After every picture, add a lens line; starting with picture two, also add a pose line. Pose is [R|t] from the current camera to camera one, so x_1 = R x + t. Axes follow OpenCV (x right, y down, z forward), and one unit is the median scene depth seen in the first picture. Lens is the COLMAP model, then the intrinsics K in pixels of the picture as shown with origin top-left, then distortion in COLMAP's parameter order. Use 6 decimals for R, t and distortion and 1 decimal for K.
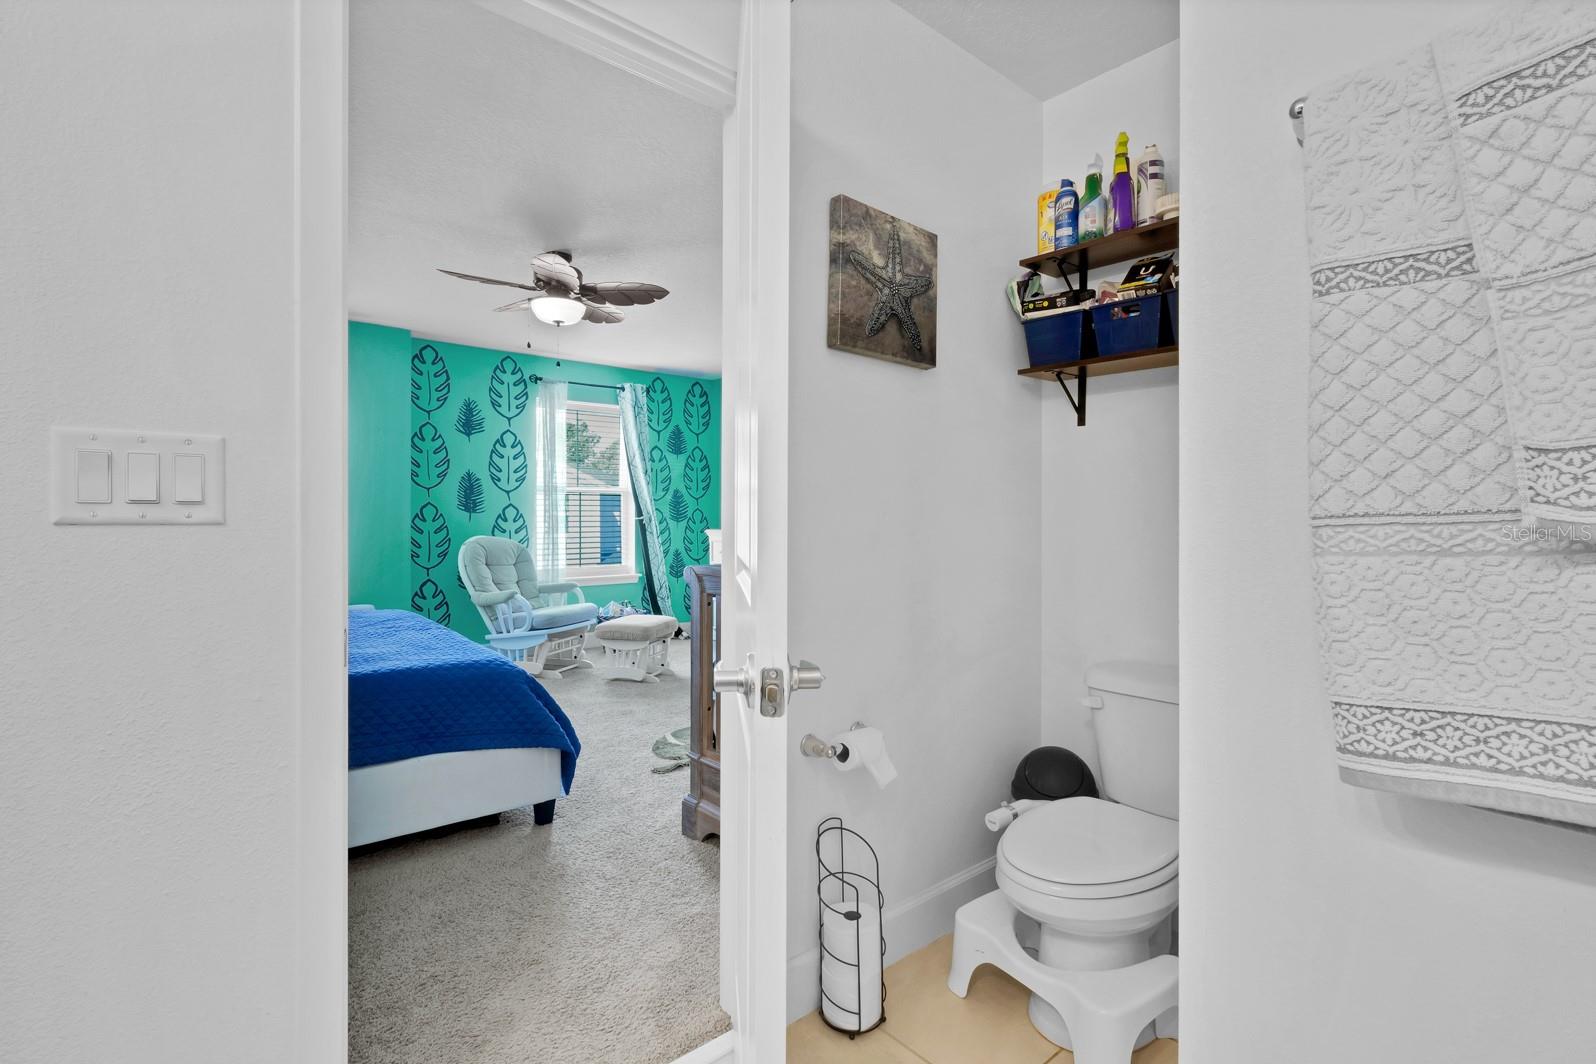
lens RADIAL K [[761.0, 0, 803.6], [0, 761.0, 520.6], [0, 0, 1]] dist [0.001361, 0.000389]
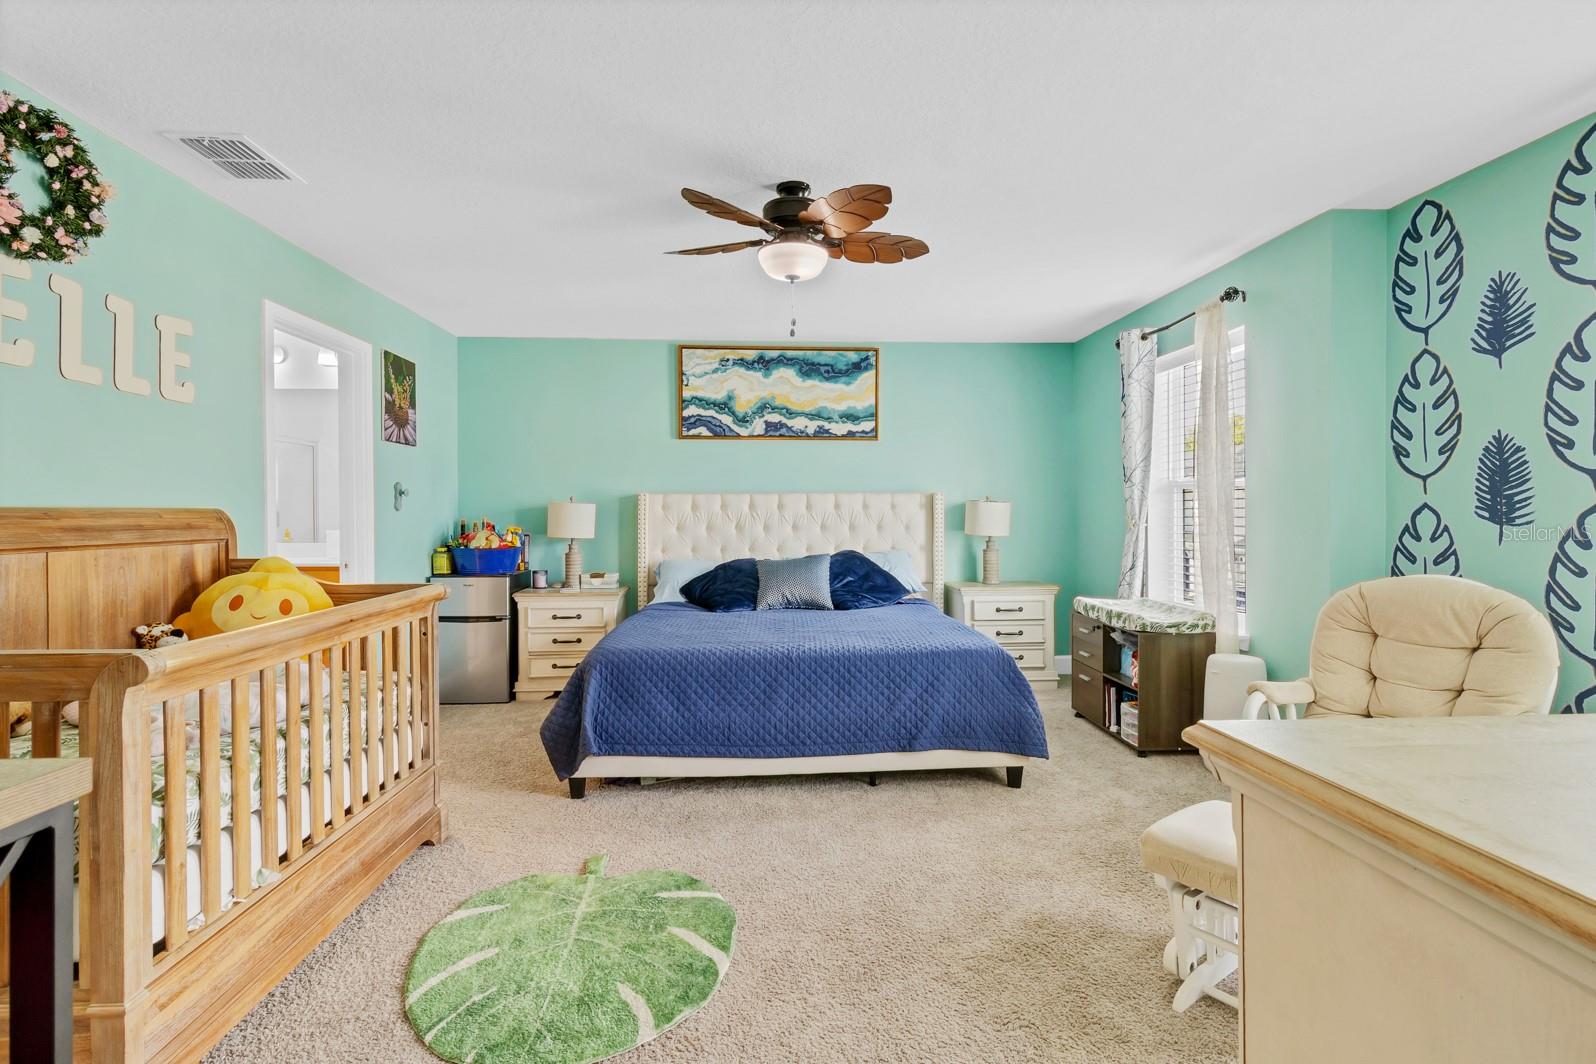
lens RADIAL K [[761.0, 0, 803.6], [0, 761.0, 520.6], [0, 0, 1]] dist [0.001361, 0.000389]
pose [[-0.610009, 0.010713, -0.792322, 0.169122], [-0.000746, 0.999900, 0.014094, -0.018410], [0.792394, 0.009189, -0.609941, 0.921150]]
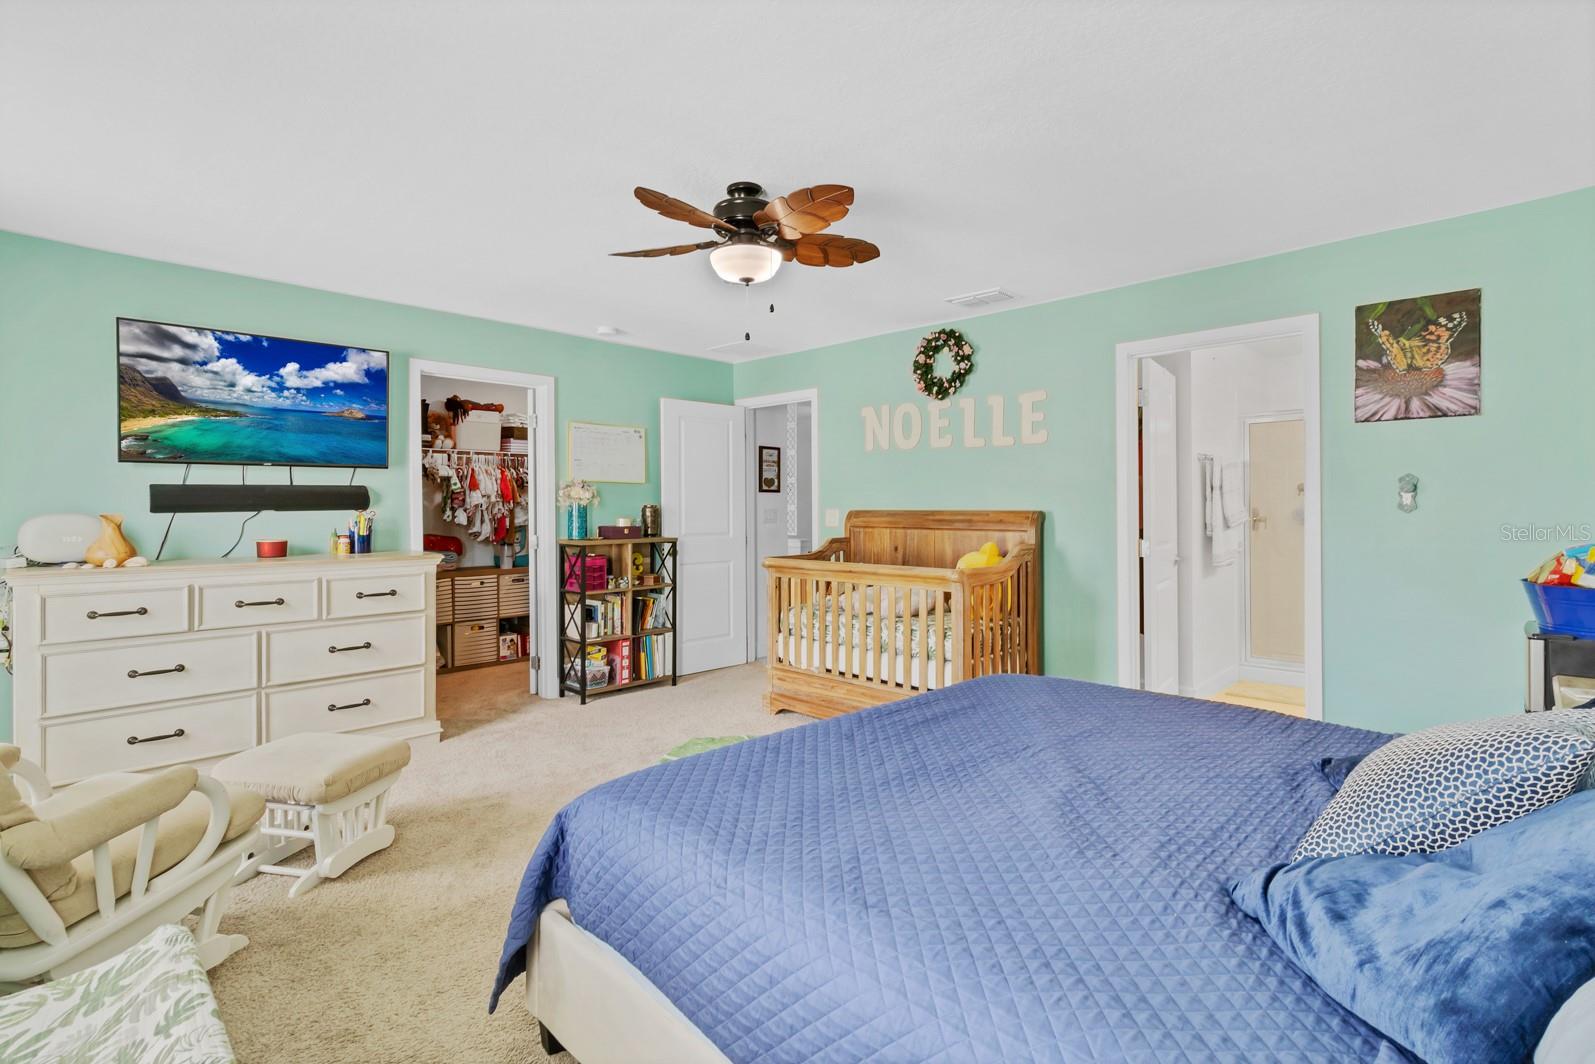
lens RADIAL K [[750.1, 0, 798.6], [0, 750.1, 534.5], [0, 0, 1]] dist [0.001883, 0.000494]
pose [[-0.090334, -0.033710, 0.995341, -0.654476], [0.009629, 0.999351, 0.034719, -0.022916], [-0.995865, 0.012721, -0.089951, 0.639018]]
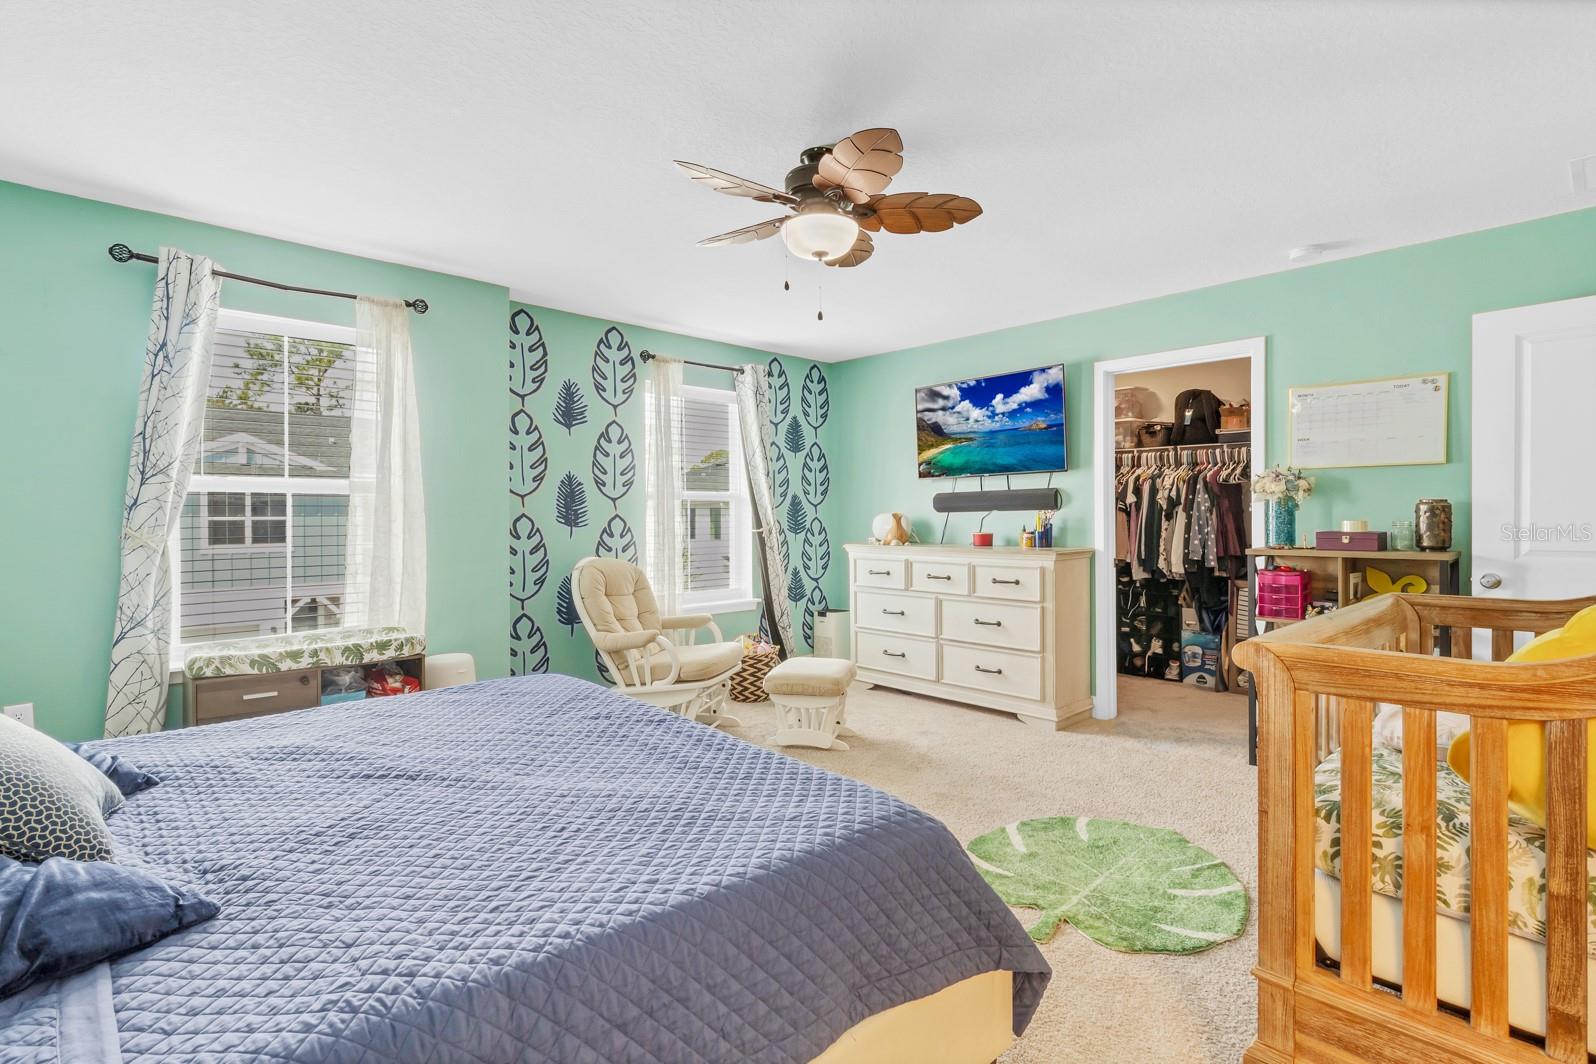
lens RADIAL K [[761.0, 0, 803.6], [0, 761.0, 520.6], [0, 0, 1]] dist [0.001361, 0.000389]
pose [[0.998750, -0.004857, 0.049755, -0.232640], [0.004825, 0.999988, 0.000762, -0.015553], [-0.049759, -0.000521, 0.998761, 0.204358]]
